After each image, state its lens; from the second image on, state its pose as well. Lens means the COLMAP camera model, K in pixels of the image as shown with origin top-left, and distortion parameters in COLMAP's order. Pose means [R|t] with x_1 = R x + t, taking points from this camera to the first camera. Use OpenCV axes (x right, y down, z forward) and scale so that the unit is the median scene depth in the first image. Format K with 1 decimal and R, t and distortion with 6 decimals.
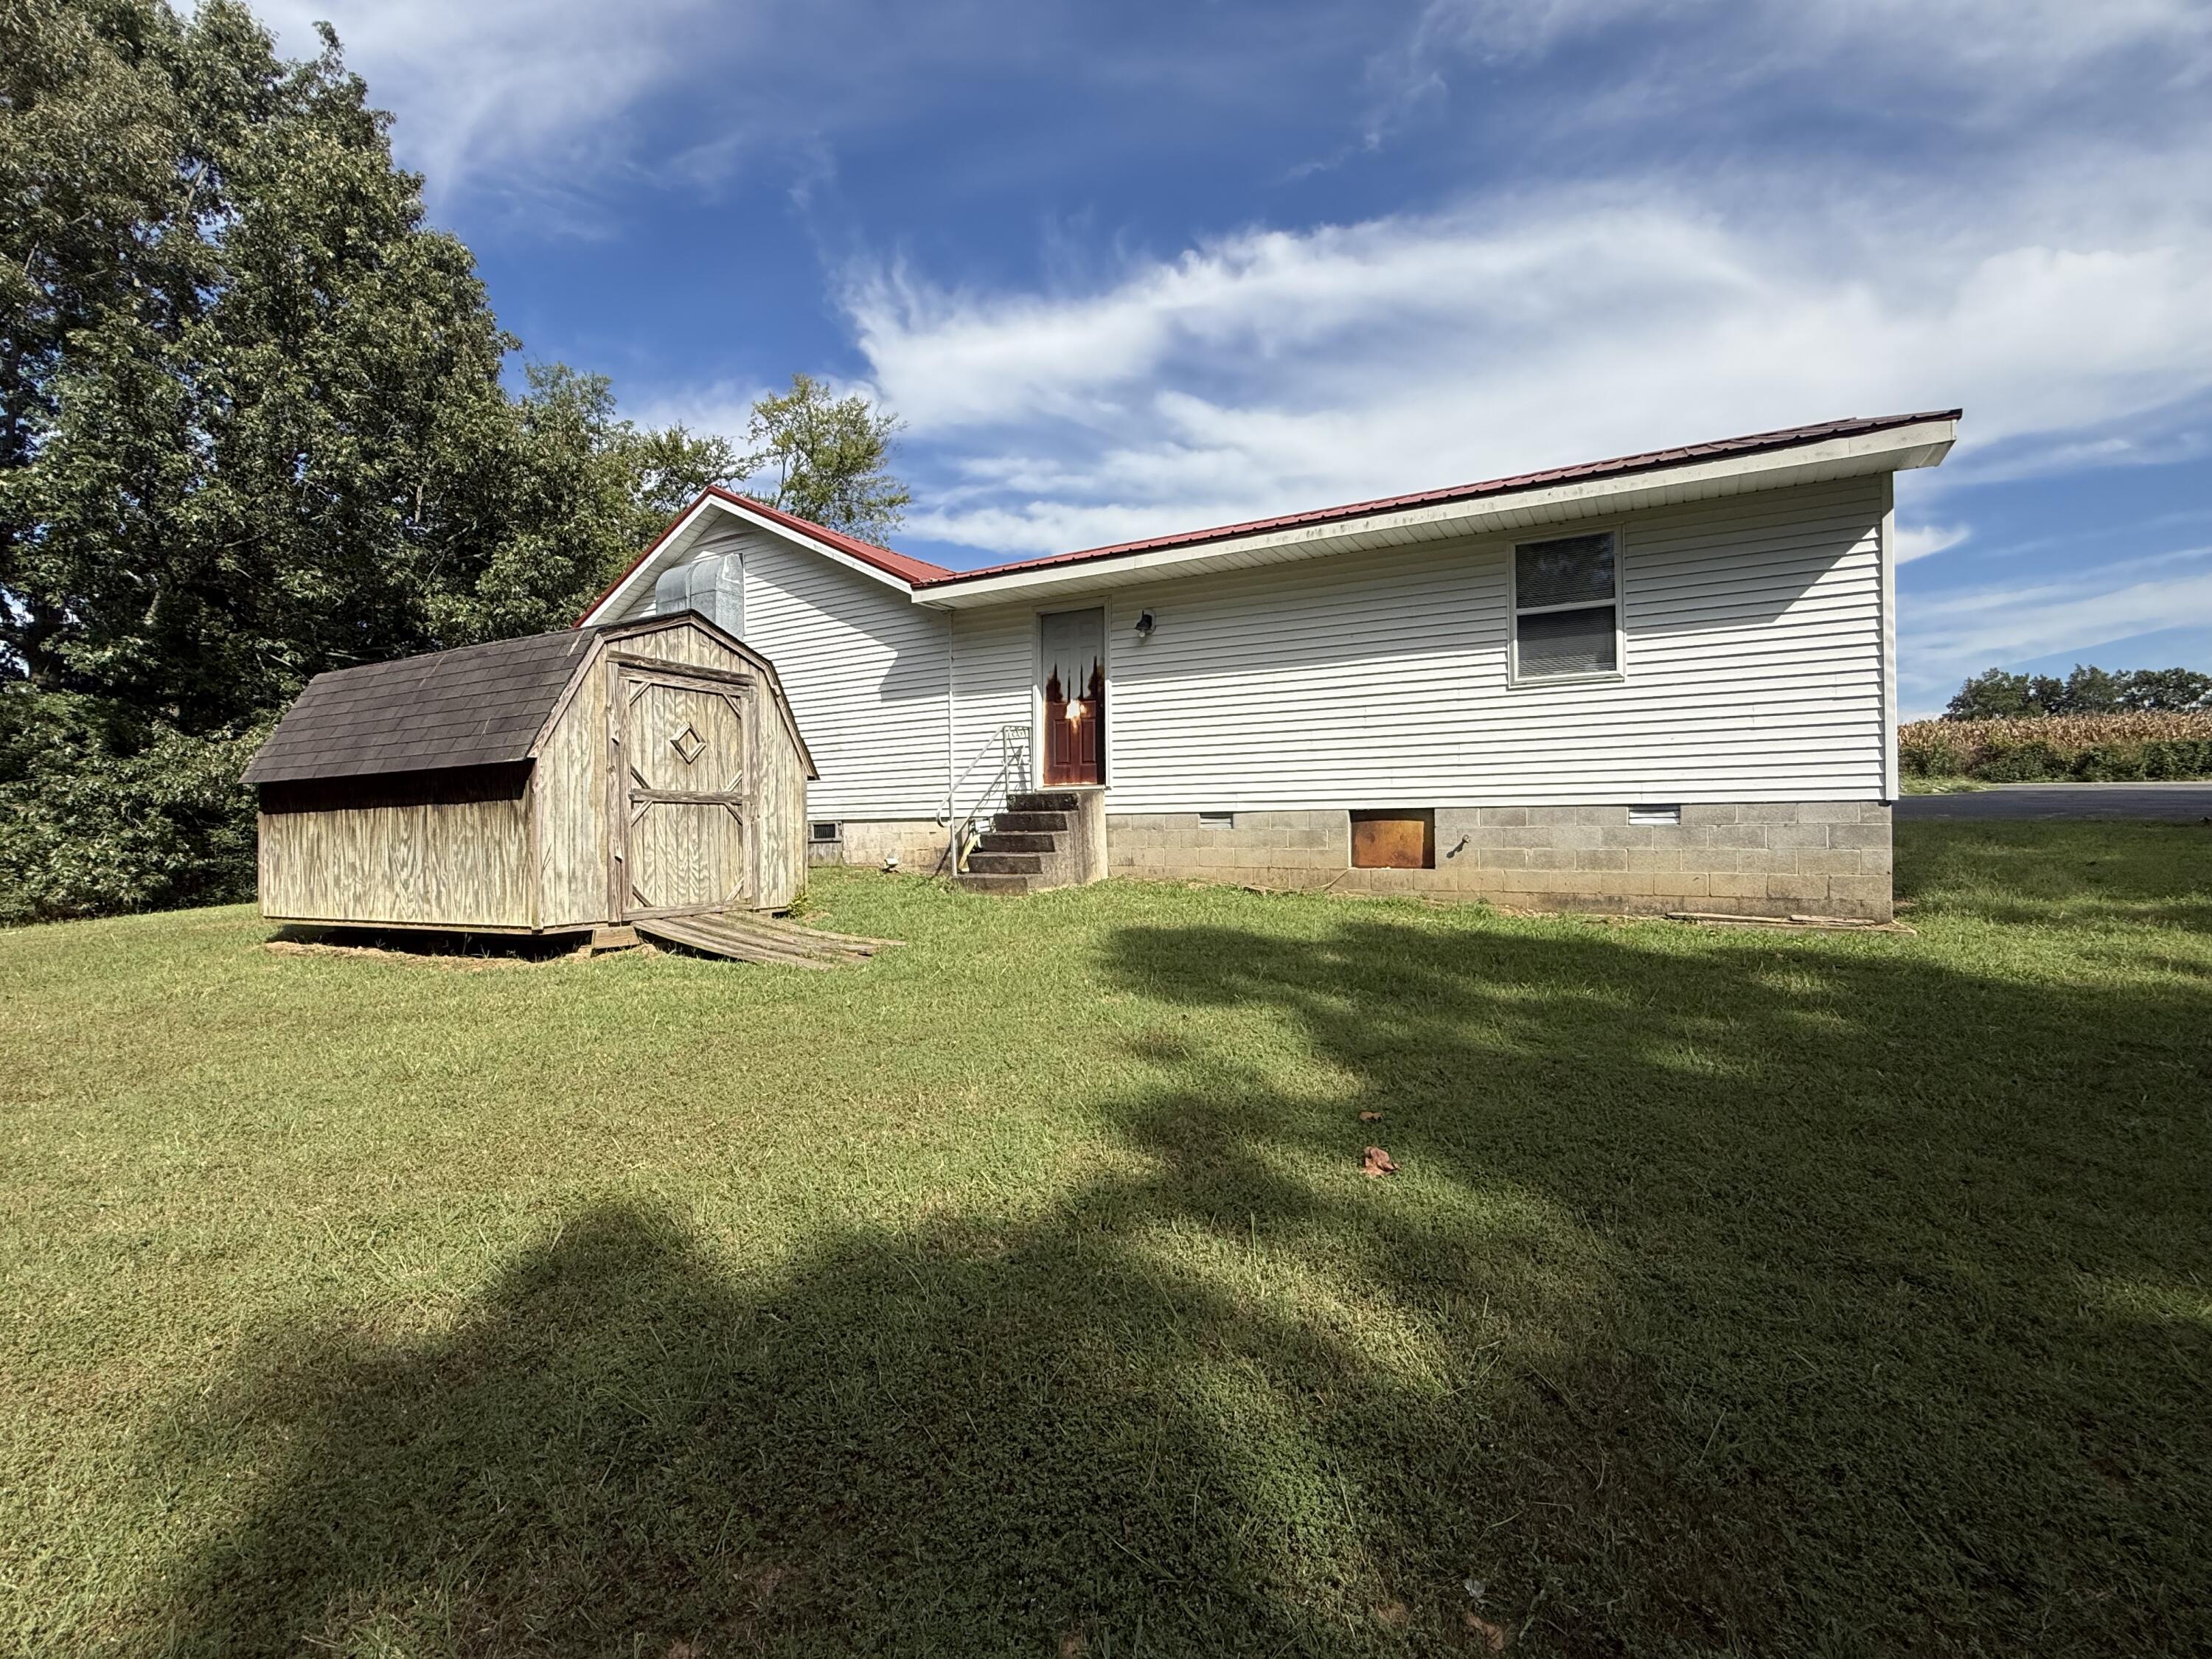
lens RADIAL K [[1013.4, 0, 1110.3], [0, 1013.4, 829.4], [0, 0, 1]] dist [0.002551, -0.000428]
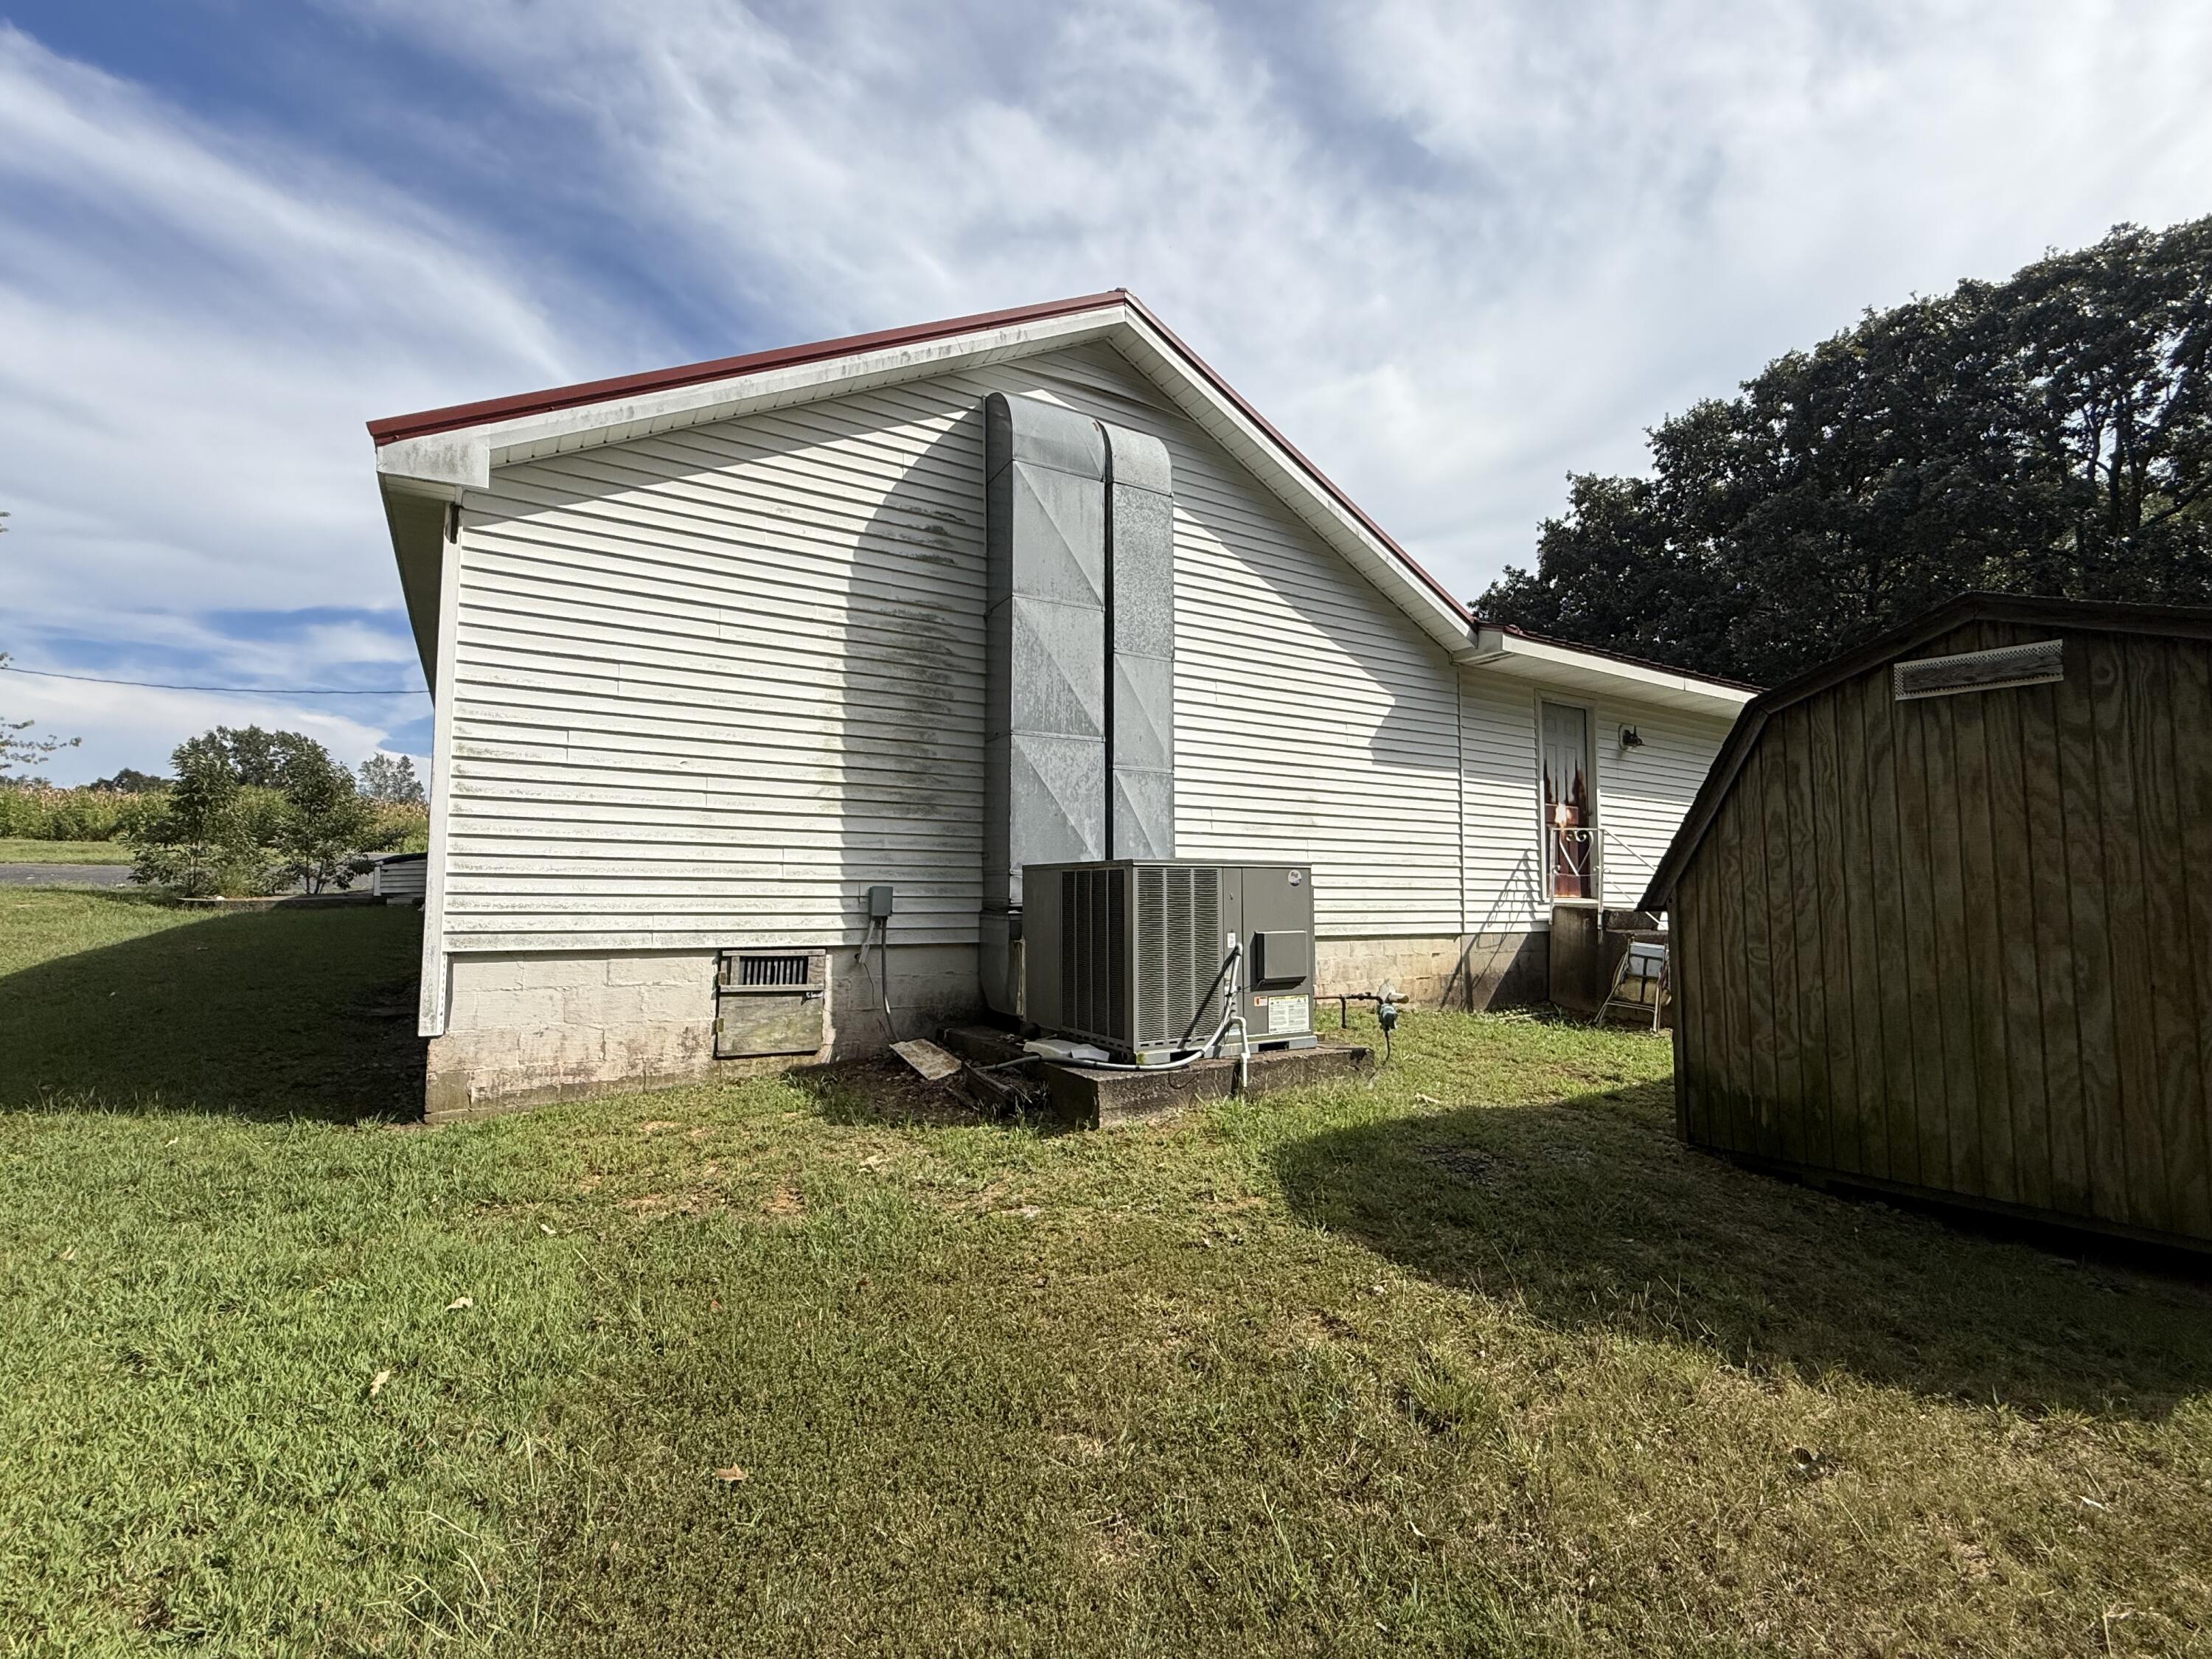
lens RADIAL K [[1058.2, 0, 1106.0], [0, 1058.2, 829.5], [0, 0, 1]] dist [0.002974, 0.000481]
pose [[0.452785, 0.080788, 0.887952, -1.151862], [-0.010136, 0.996289, -0.085476, -0.021915], [-0.891562, 0.029702, 0.451924, 1.027129]]
